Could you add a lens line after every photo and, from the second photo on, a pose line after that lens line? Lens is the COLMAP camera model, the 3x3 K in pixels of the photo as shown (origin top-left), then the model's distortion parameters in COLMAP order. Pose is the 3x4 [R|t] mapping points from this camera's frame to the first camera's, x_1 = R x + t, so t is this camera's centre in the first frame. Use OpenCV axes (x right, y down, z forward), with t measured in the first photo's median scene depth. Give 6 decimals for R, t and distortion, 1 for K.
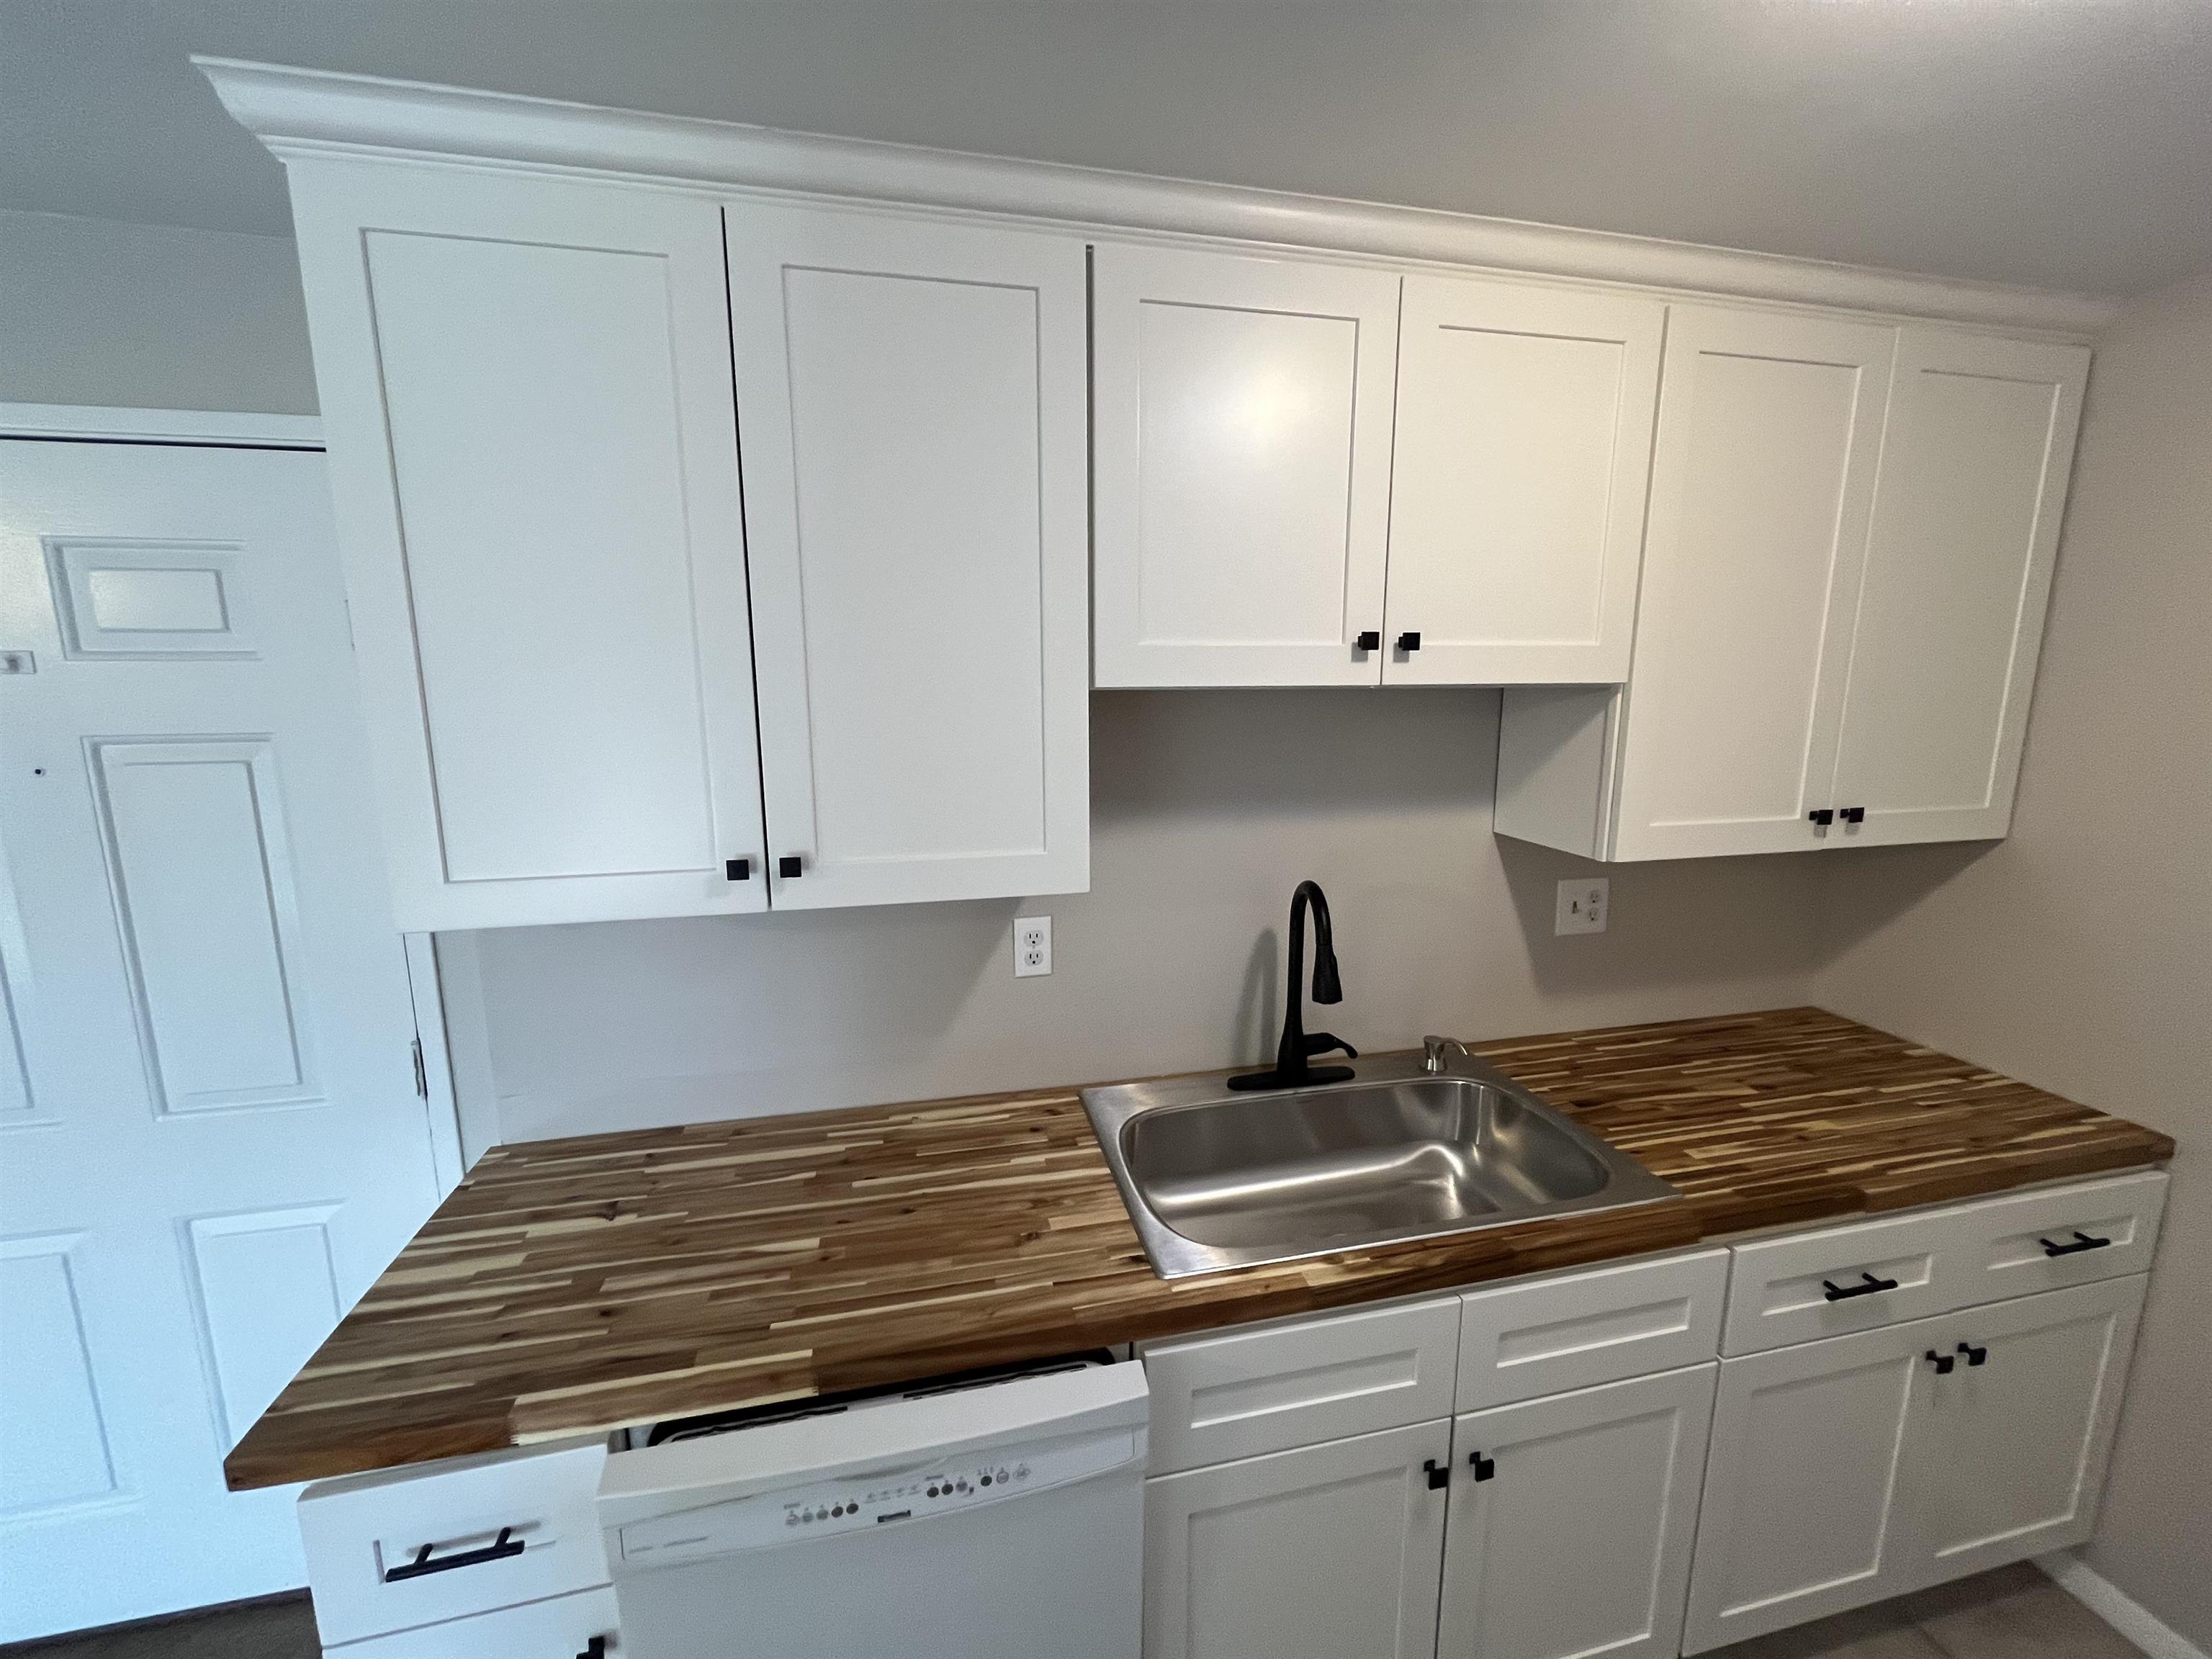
lens RADIAL K [[898.4, 0, 1105.7], [0, 898.4, 832.6], [0, 0, 1]] dist [-0.004201, 0.000217]
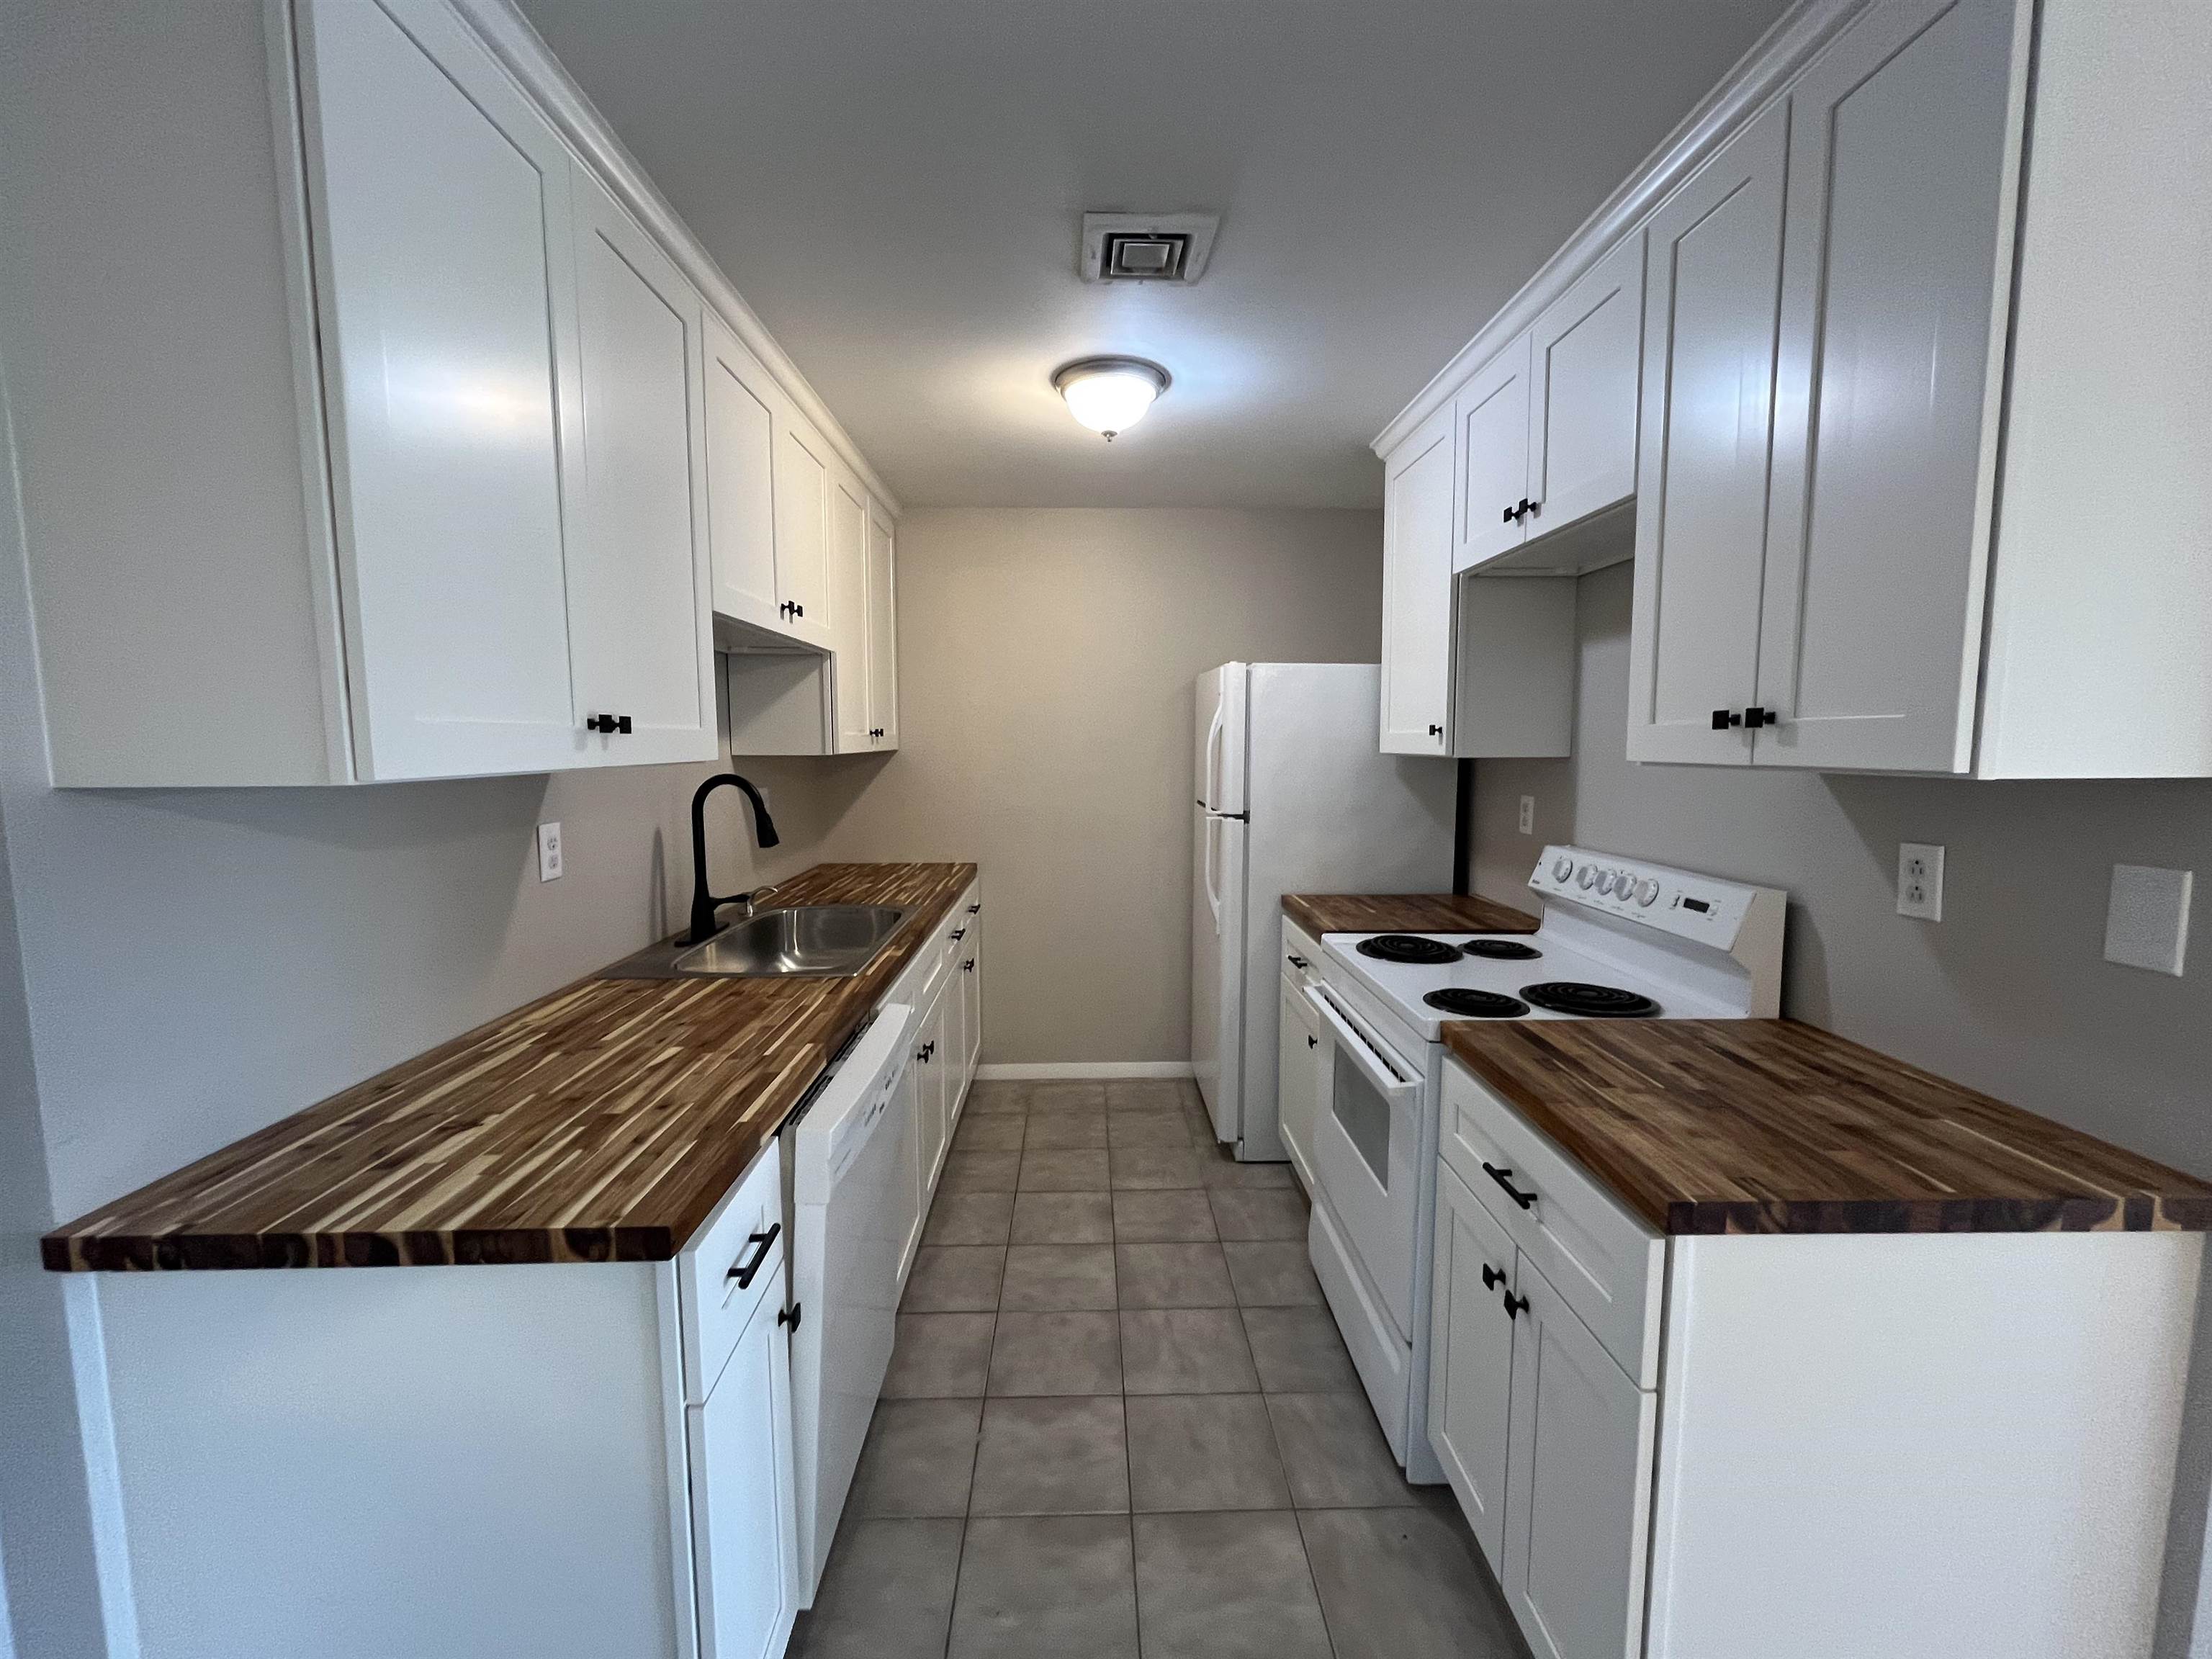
lens RADIAL K [[898.4, 0, 1106.6], [0, 898.4, 833.8], [0, 0, 1]] dist [-0.004201, 0.000217]
pose [[0.198288, -0.100015, 0.975028, -1.198368], [0.173940, 0.982581, 0.065416, 0.182232], [-0.964586, 0.156625, 0.212231, 0.145747]]
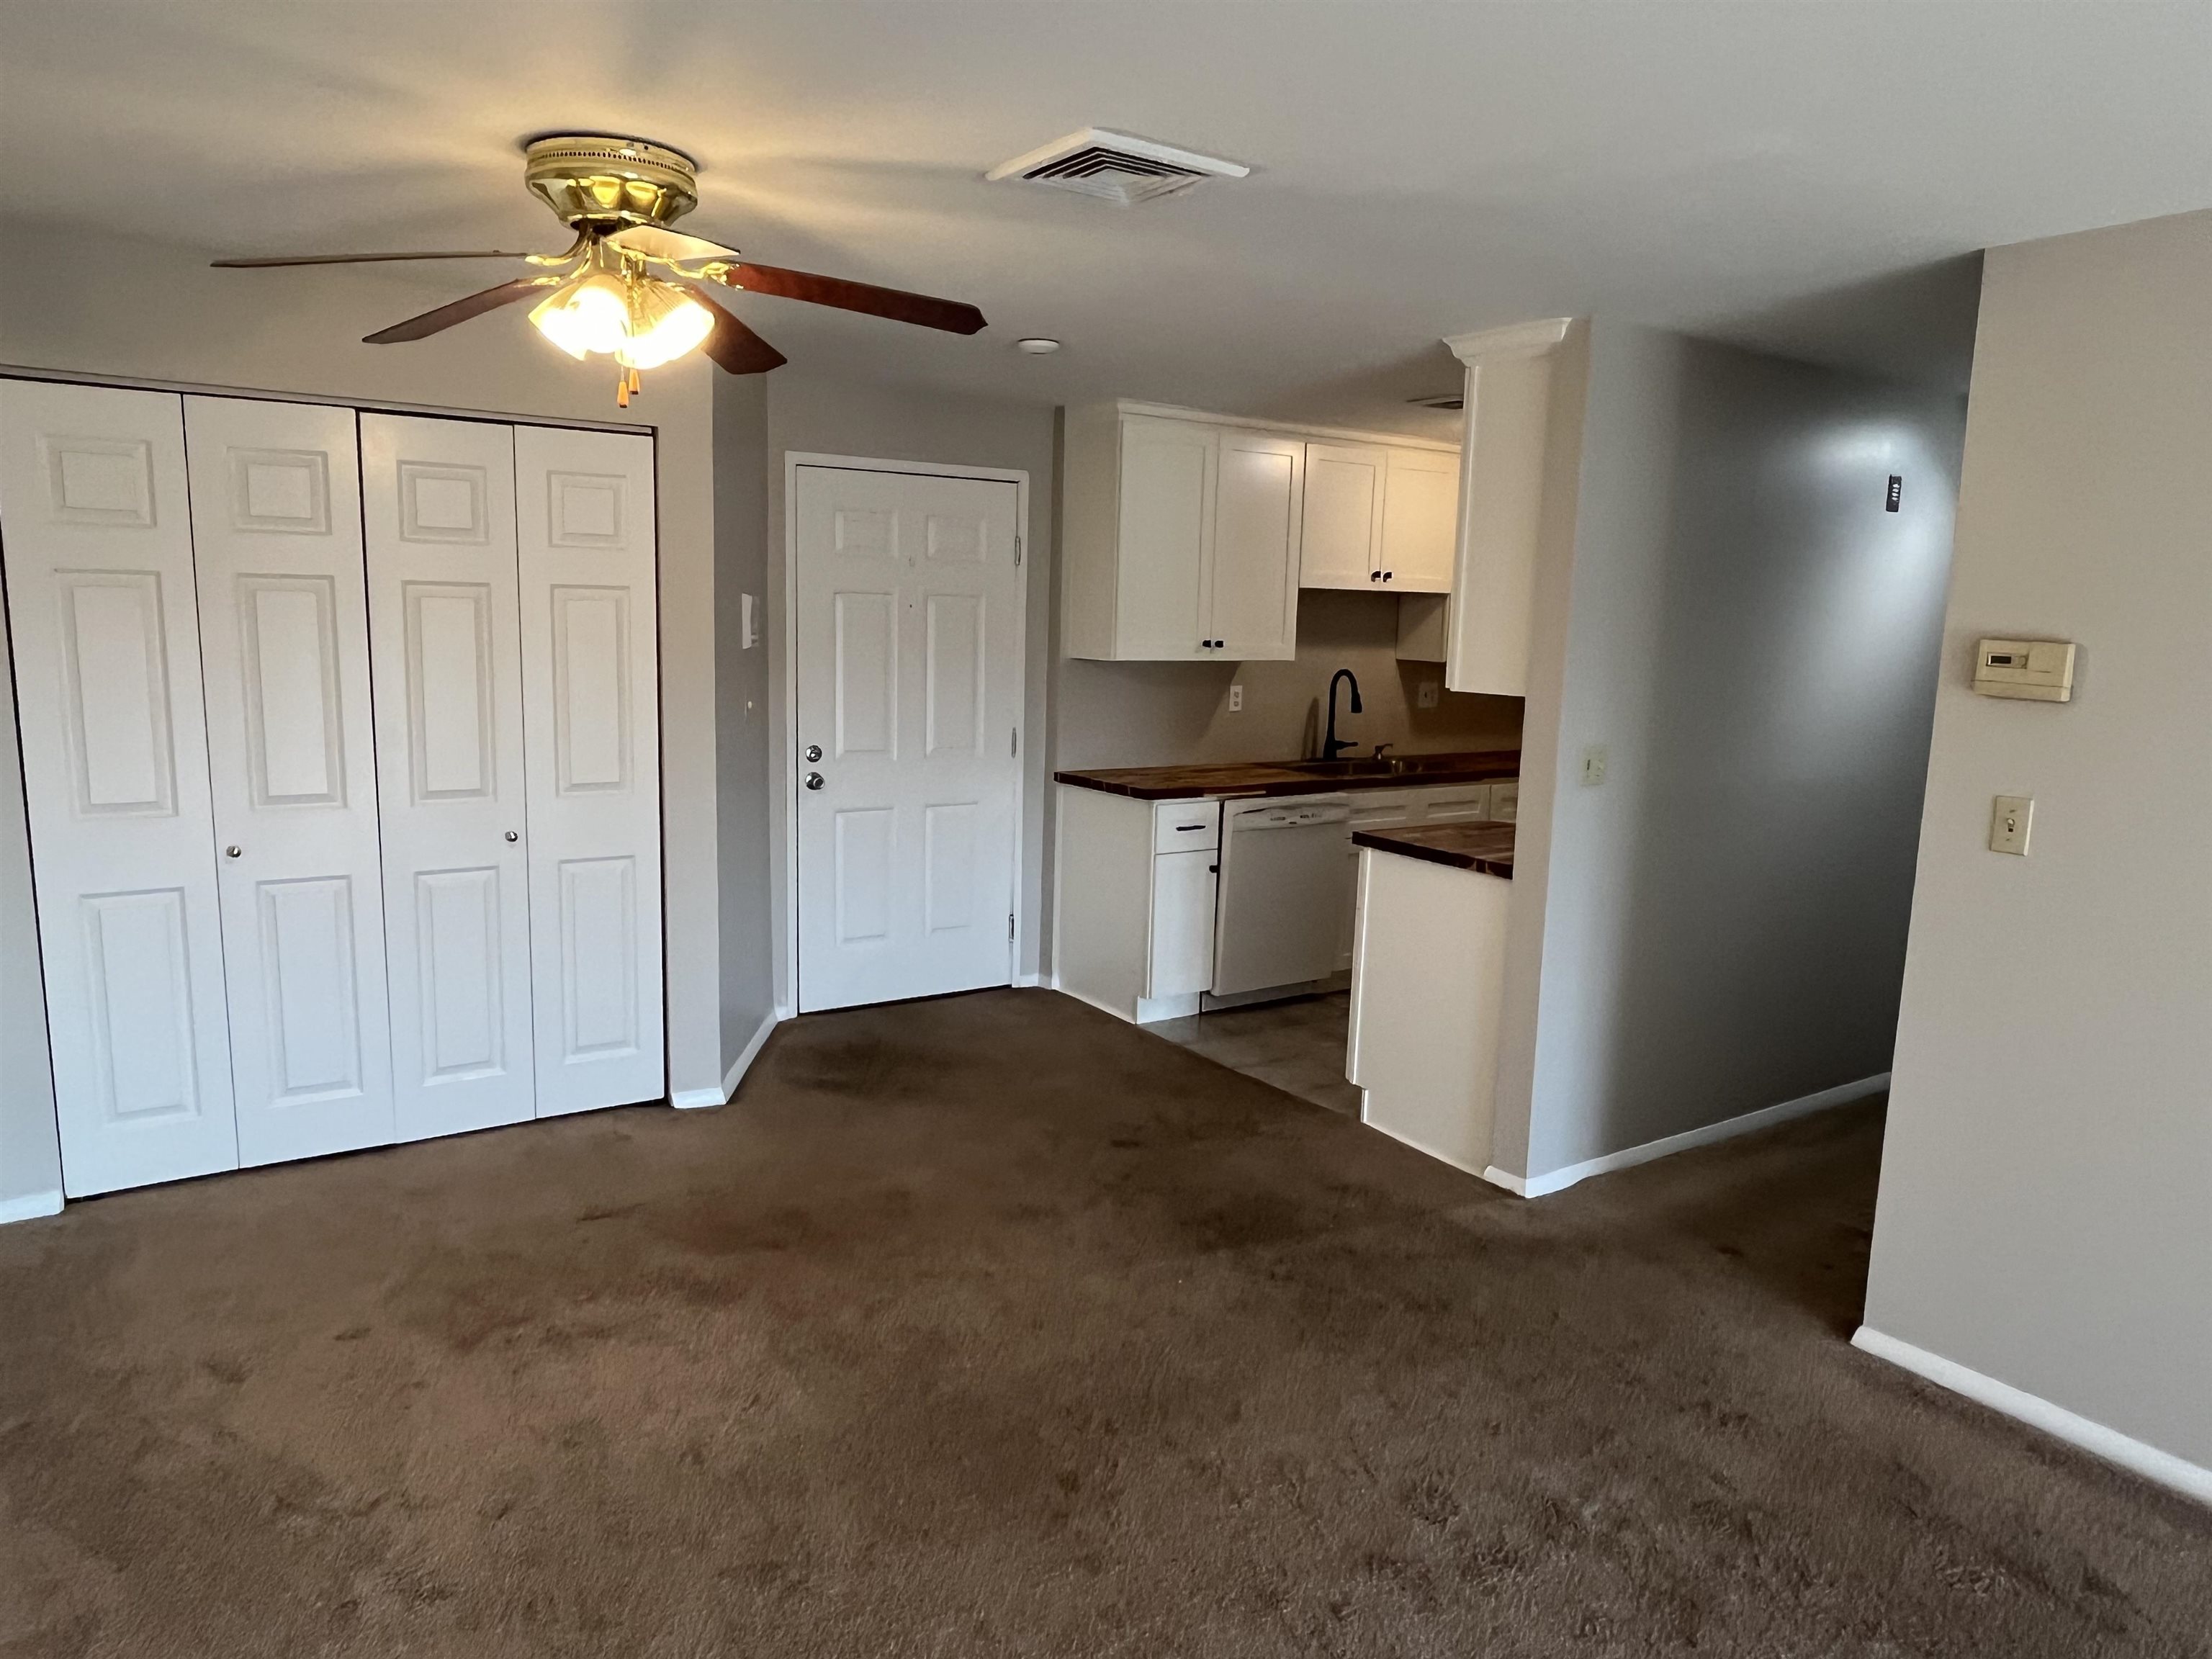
lens RADIAL K [[1457.6, 0, 1123.2], [0, 1457.6, 827.2], [0, 0, 1]] dist [-0.009481, -0.000334]
pose [[0.926982, -0.025088, 0.374266, -2.128747], [0.032412, 0.999386, -0.013288, 0.600938], [-0.373703, 0.024448, 0.927226, -2.865321]]
